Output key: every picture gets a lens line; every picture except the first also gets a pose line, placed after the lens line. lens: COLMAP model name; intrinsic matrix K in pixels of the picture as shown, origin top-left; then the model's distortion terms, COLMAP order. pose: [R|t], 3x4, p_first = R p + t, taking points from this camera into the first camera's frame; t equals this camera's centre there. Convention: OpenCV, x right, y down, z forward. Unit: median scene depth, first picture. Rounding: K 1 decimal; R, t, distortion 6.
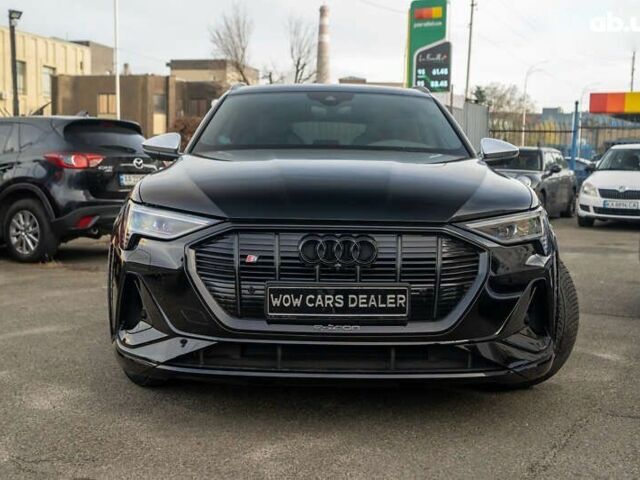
lens RADIAL K [[748.6, 0, 320.0], [0, 748.6, 240.0], [0, 0, 1]] dist [0.004749, -0.017681]
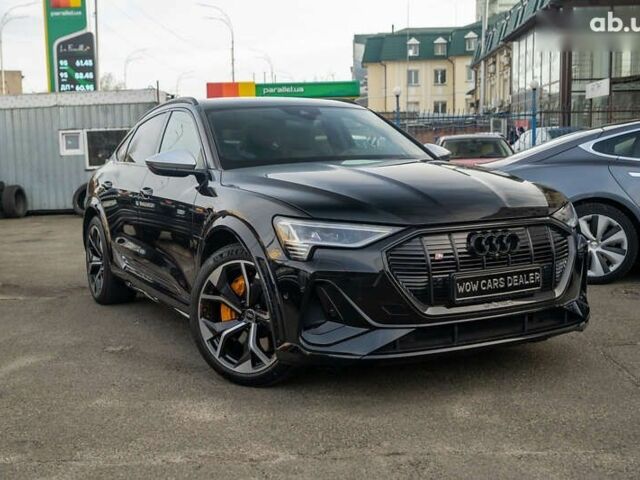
lens RADIAL K [[748.6, 0, 320.0], [0, 748.6, 240.0], [0, 0, 1]] dist [0.004749, -0.017681]
pose [[0.891898, -0.086708, 0.443847, -0.775461], [0.081921, 0.996187, 0.029992, -0.052052], [-0.444755, 0.009610, 0.895601, -0.005179]]
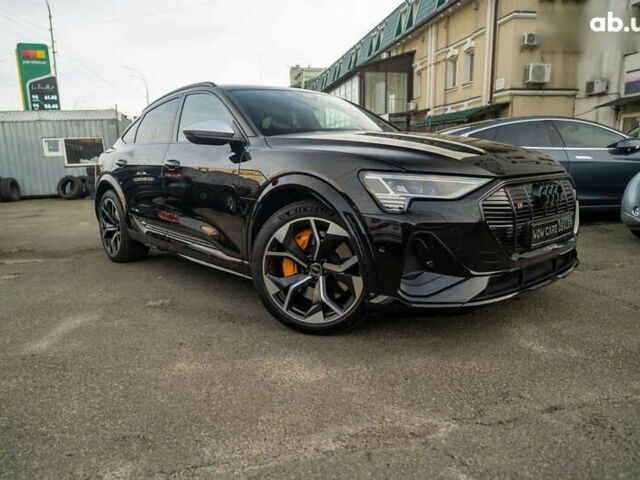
lens RADIAL K [[446.3, 0, 317.0], [0, 446.3, 239.9], [0, 0, 1]] dist [-0.000700, 0.007407]
pose [[0.769622, -0.149013, 0.620869, -0.822424], [0.100980, 0.988554, 0.112087, -0.037474], [-0.630465, -0.023569, 0.775860, 0.599365]]
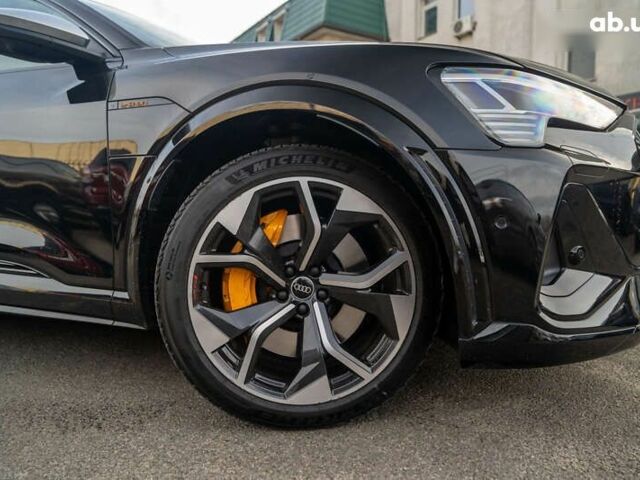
lens RADIAL K [[446.3, 0, 317.0], [0, 446.3, 239.9], [0, 0, 1]] dist [-0.000700, 0.007407]
pose [[0.453432, -0.079378, 0.887749, -0.660929], [0.101138, 0.994175, 0.037237, 0.054381], [-0.885534, 0.072900, 0.458819, 1.058334]]
